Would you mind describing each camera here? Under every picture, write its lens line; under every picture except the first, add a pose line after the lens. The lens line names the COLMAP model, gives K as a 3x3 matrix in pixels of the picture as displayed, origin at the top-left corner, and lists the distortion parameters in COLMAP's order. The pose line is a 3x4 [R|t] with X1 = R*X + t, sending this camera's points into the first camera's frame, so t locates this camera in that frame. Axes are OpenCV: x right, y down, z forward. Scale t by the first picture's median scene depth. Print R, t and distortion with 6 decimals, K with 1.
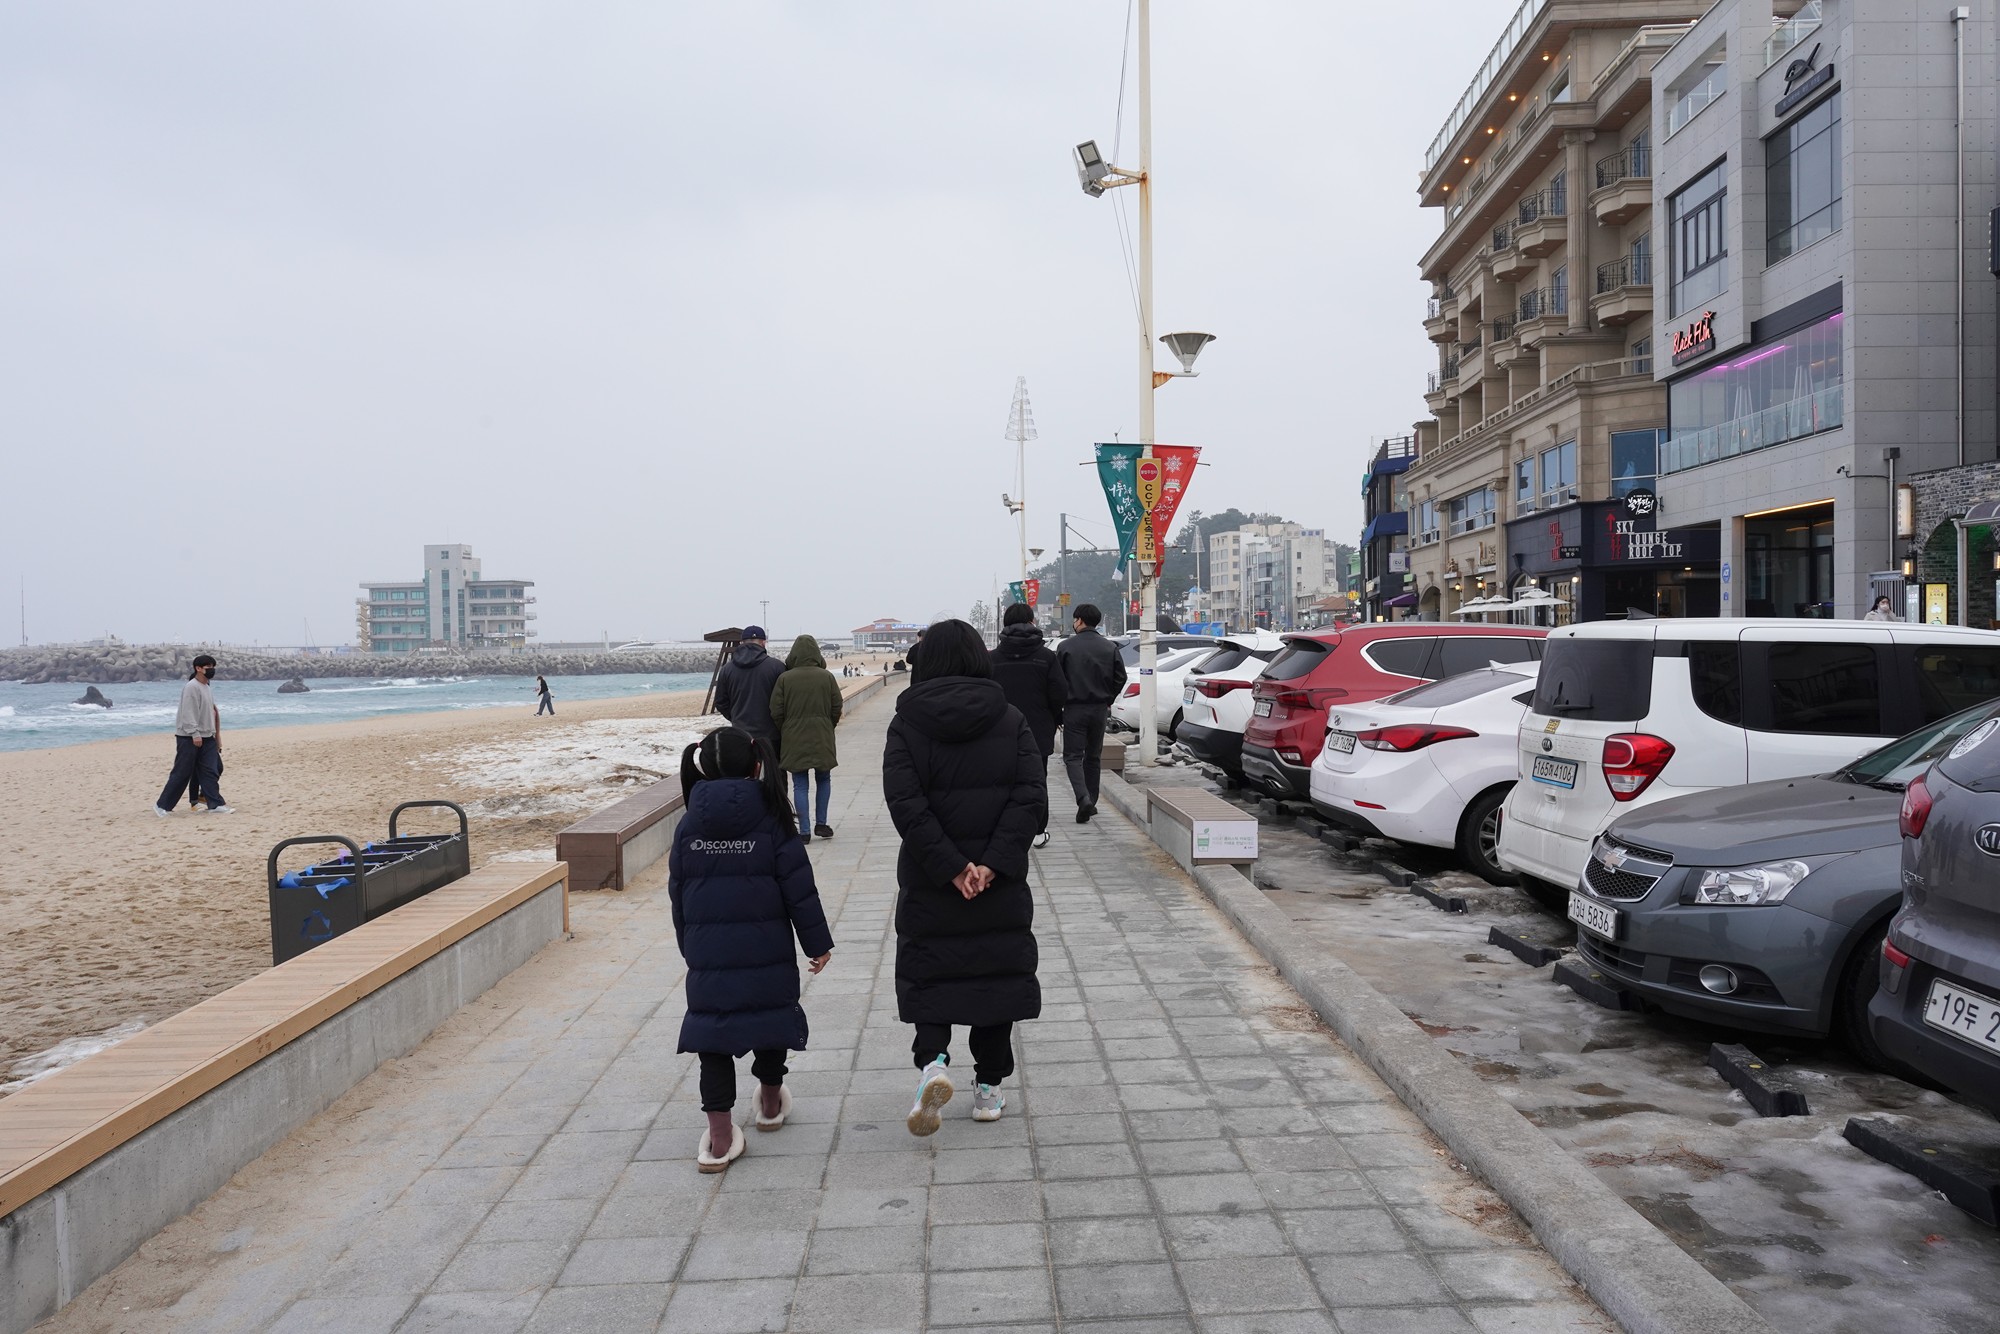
lens RADIAL K [[1595.5, 0, 1002.6], [0, 1595.5, 671.8], [0, 0, 1]] dist [-0.024847, 0.029505]
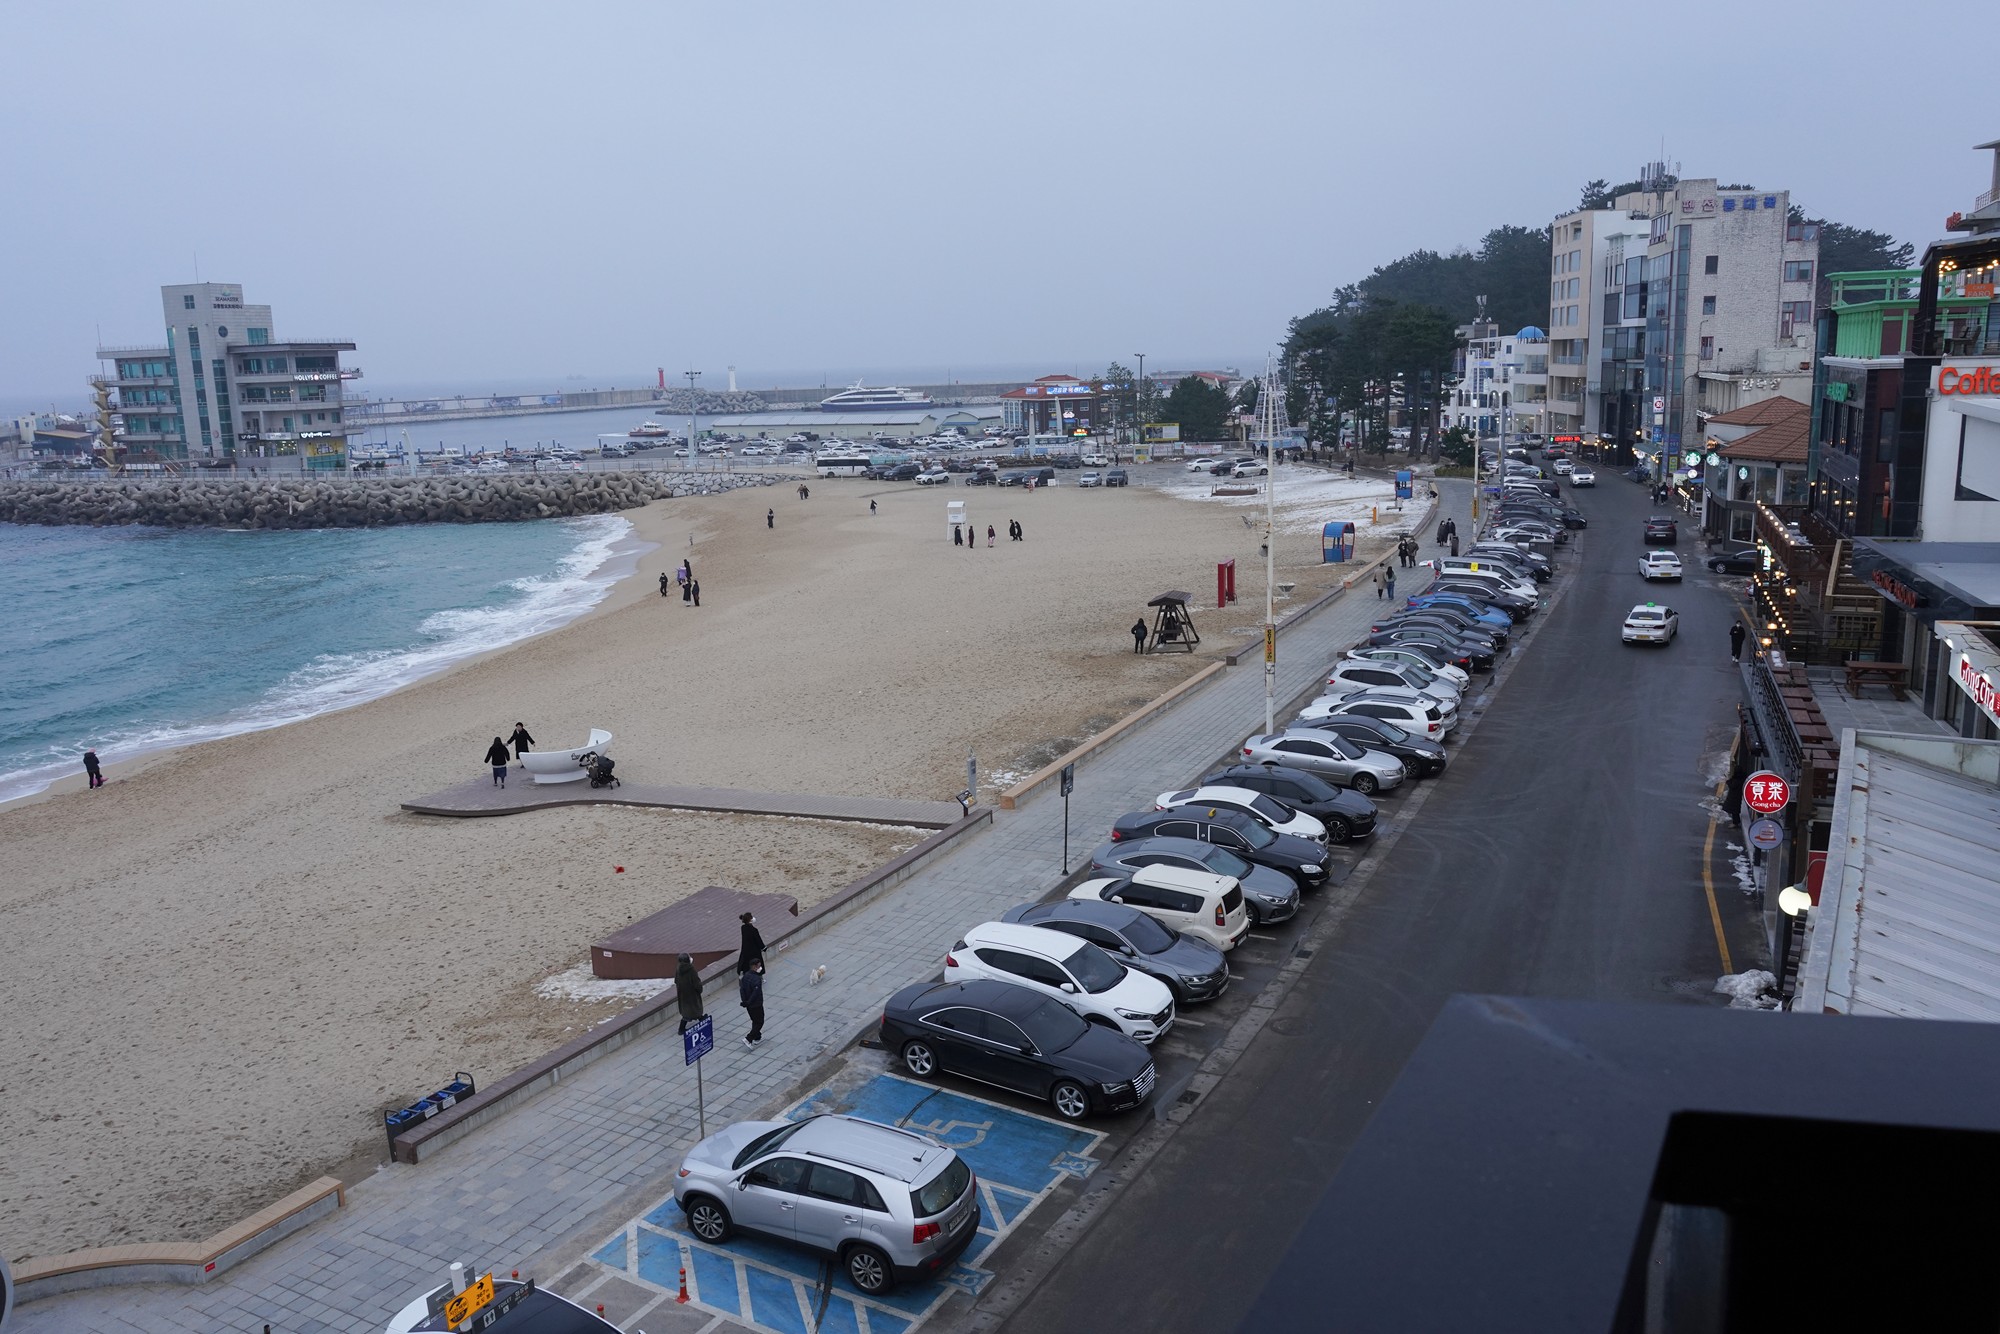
lens RADIAL K [[1595.5, 0, 983.5], [0, 1595.5, 675.4], [0, 0, 1]] dist [-0.024847, 0.029505]
pose [[0.958192, 0.043313, -0.282829, 0.112846], [0.008410, 0.983785, 0.179152, -0.039649], [0.286003, -0.174041, 0.942291, 0.495893]]
